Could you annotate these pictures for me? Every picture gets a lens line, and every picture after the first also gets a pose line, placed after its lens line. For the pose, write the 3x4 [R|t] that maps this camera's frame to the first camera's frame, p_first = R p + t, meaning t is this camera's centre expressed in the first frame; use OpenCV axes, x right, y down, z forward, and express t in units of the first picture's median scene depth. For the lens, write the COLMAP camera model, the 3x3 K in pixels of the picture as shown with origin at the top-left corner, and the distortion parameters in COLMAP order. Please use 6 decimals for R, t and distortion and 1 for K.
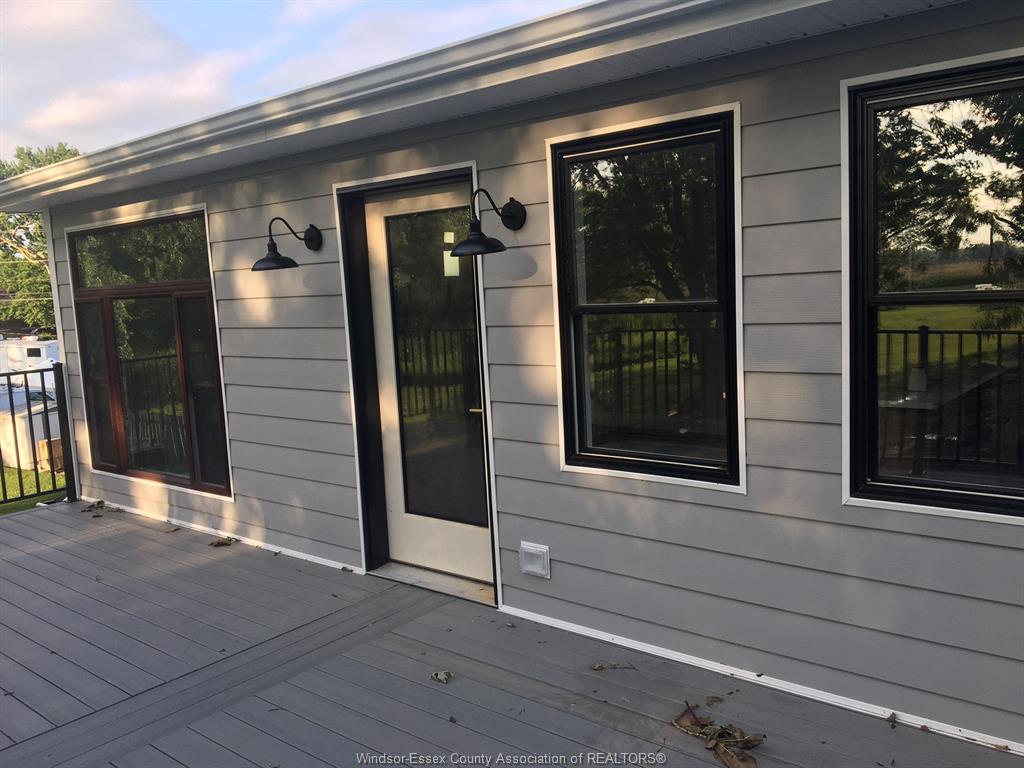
lens RADIAL K [[859.5, 0, 513.8], [0, 859.5, 385.6], [0, 0, 1]] dist [0.073712, -0.108062]
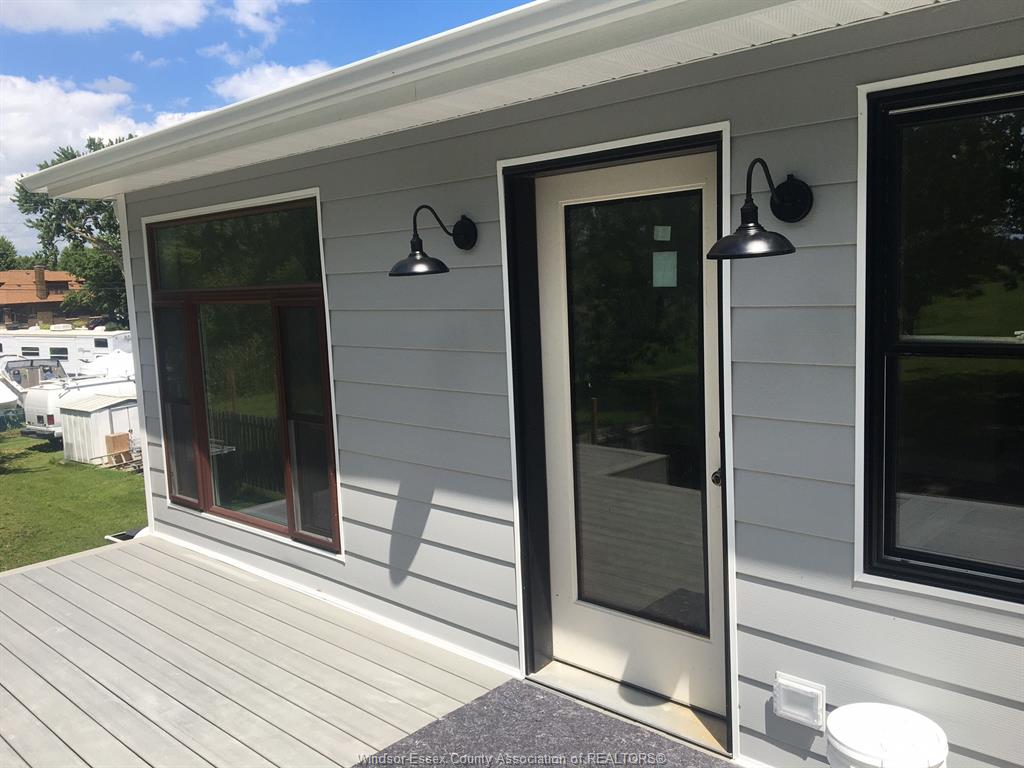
lens RADIAL K [[859.5, 0, 505.9], [0, 859.5, 389.7], [0, 0, 1]] dist [0.073712, -0.108062]
pose [[0.997536, 0.021267, -0.066859, -0.145507], [-0.020486, 0.999714, 0.012341, -0.044268], [0.067102, -0.010941, 0.997686, 0.250426]]
